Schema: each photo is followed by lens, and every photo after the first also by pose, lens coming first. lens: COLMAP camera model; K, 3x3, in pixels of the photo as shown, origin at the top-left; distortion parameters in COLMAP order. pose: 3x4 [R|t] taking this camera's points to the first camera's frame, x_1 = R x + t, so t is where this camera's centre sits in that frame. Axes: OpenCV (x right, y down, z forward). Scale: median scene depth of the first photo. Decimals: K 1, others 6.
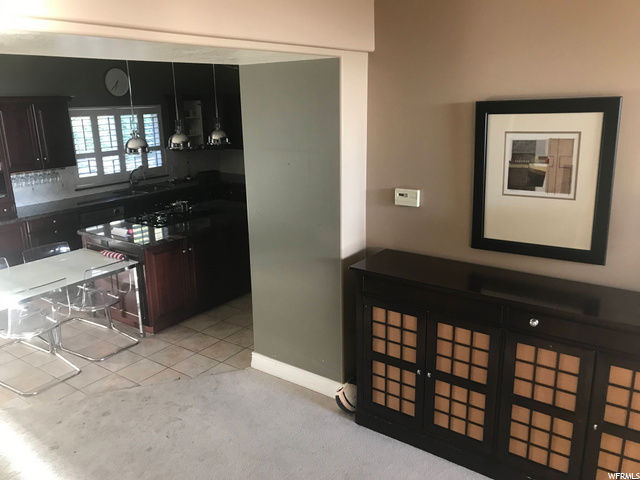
lens RADIAL K [[525.6, 0, 318.5], [0, 525.6, 232.9], [0, 0, 1]] dist [0.008109, 0.001728]
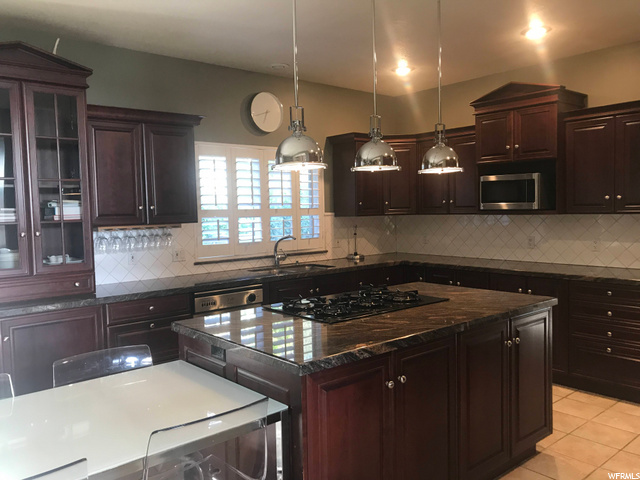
lens RADIAL K [[525.6, 0, 322.6], [0, 525.6, 239.8], [0, 0, 1]] dist [0.008109, 0.001728]
pose [[0.970959, 0.010076, -0.239035, -0.179864], [-0.055593, 0.981268, -0.184453, 0.001850], [0.232699, 0.192385, 0.953331, 0.483694]]
